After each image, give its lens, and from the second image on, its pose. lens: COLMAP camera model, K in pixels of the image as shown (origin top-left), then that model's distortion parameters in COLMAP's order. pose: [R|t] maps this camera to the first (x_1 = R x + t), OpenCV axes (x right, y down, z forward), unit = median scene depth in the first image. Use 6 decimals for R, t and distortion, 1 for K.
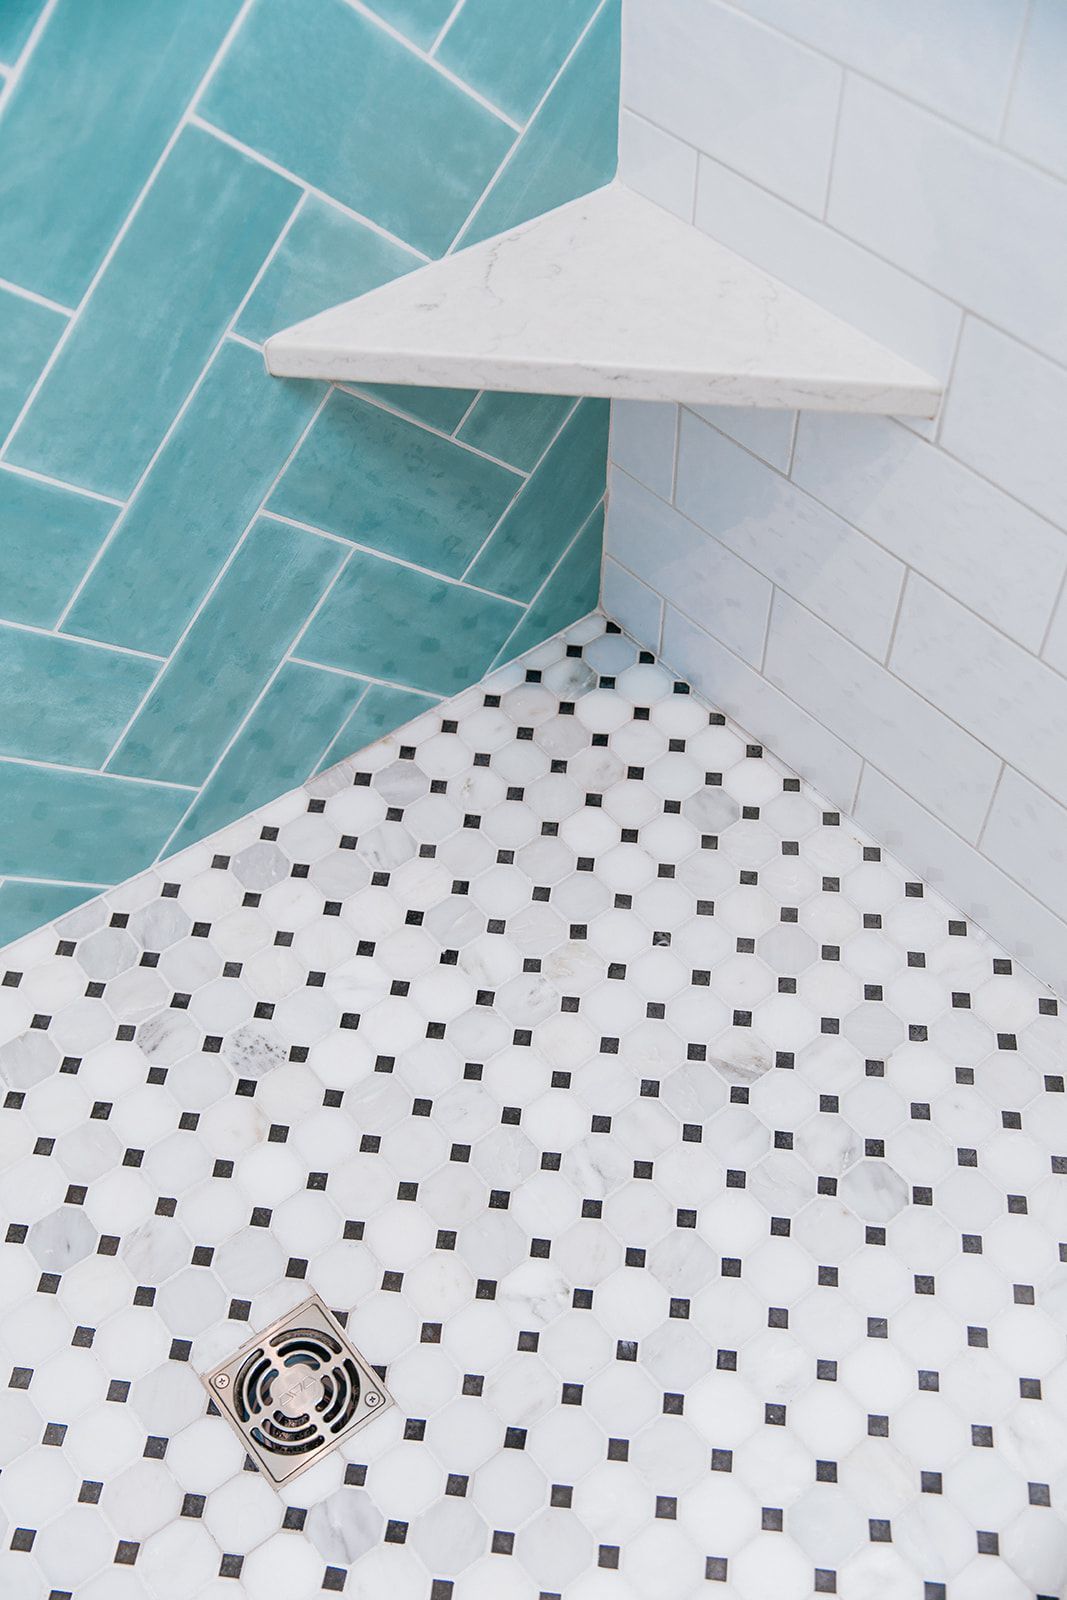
lens RADIAL K [[1649.3, 0, 534.9], [0, 1649.3, 801.2], [0, 0, 1]] dist [-0.018120, 0.000000]
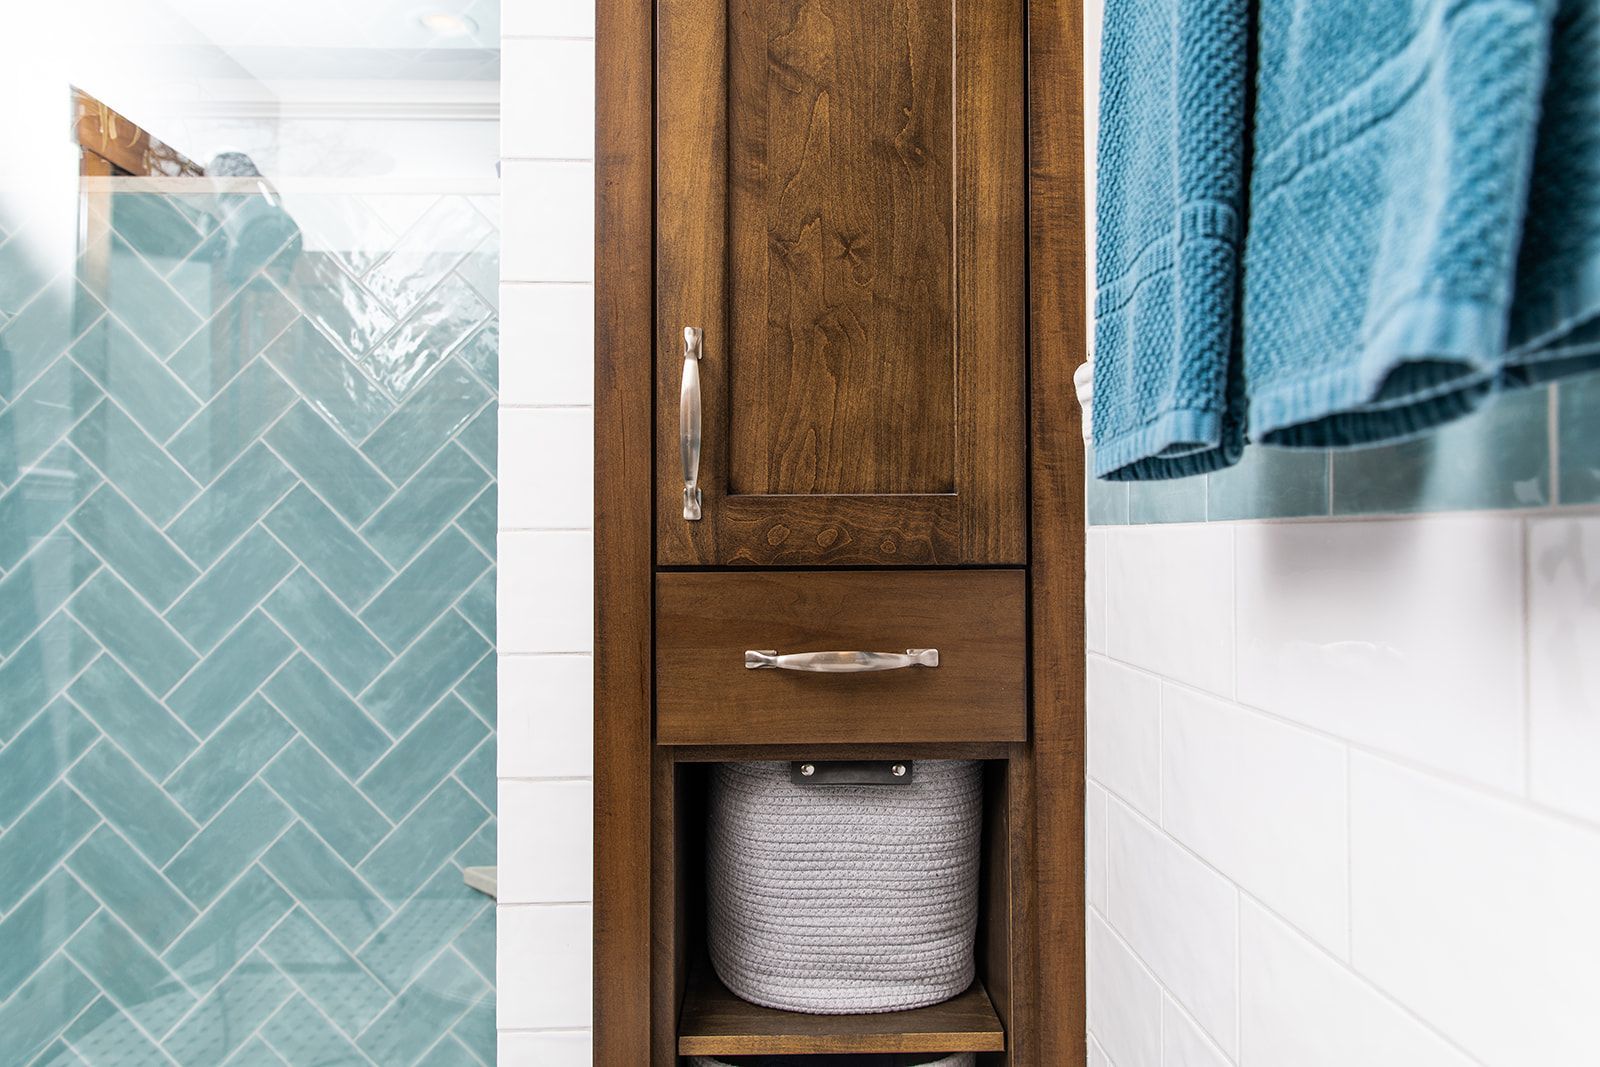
lens RADIAL K [[1040.3, 0, 794.9], [0, 1040.3, 526.4], [0, 0, 1]] dist [0.001204, -0.001049]
pose [[0.796535, -0.002590, -0.604587, 1.141482], [-0.472318, 0.621588, -0.624935, 0.157039], [0.377423, 0.783340, 0.493893, -0.053496]]
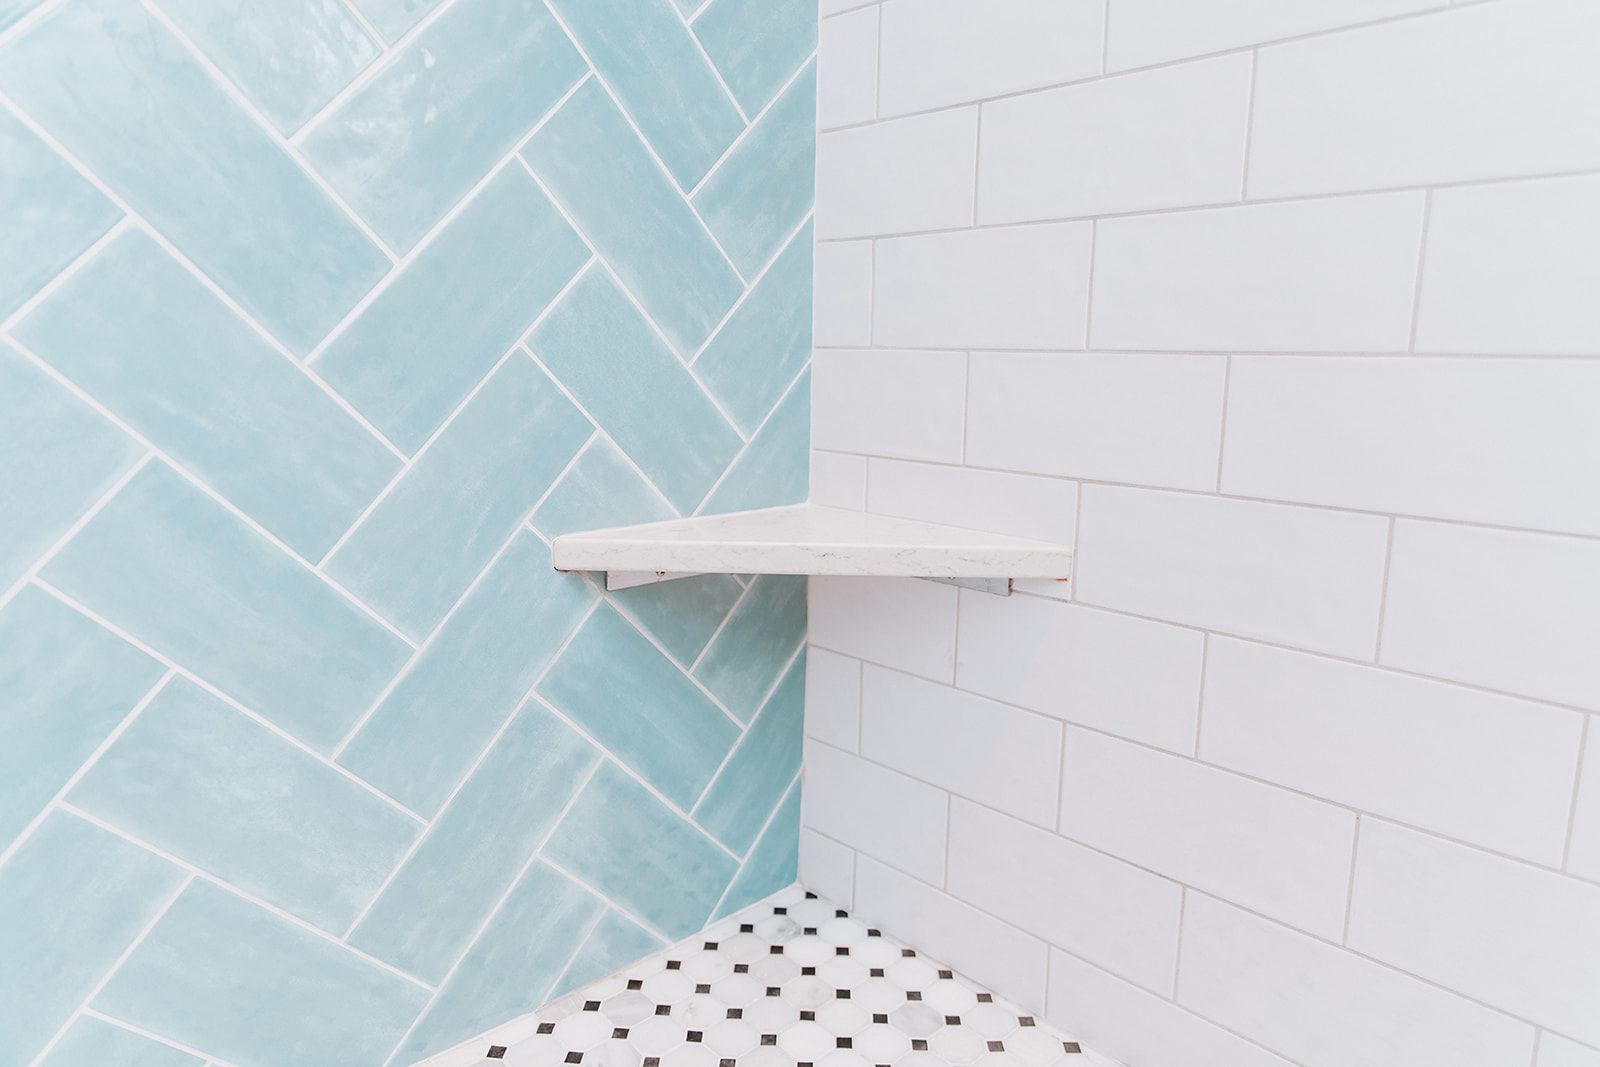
lens RADIAL K [[1040.3, 0, 804.9], [0, 1040.3, 533.5], [0, 0, 1]] dist [0.001204, -0.001049]
pose [[0.995564, 0.011350, 0.093399, -0.038601], [0.052436, 0.757297, -0.650962, 0.235697], [-0.078119, 0.652972, 0.753343, 0.324710]]
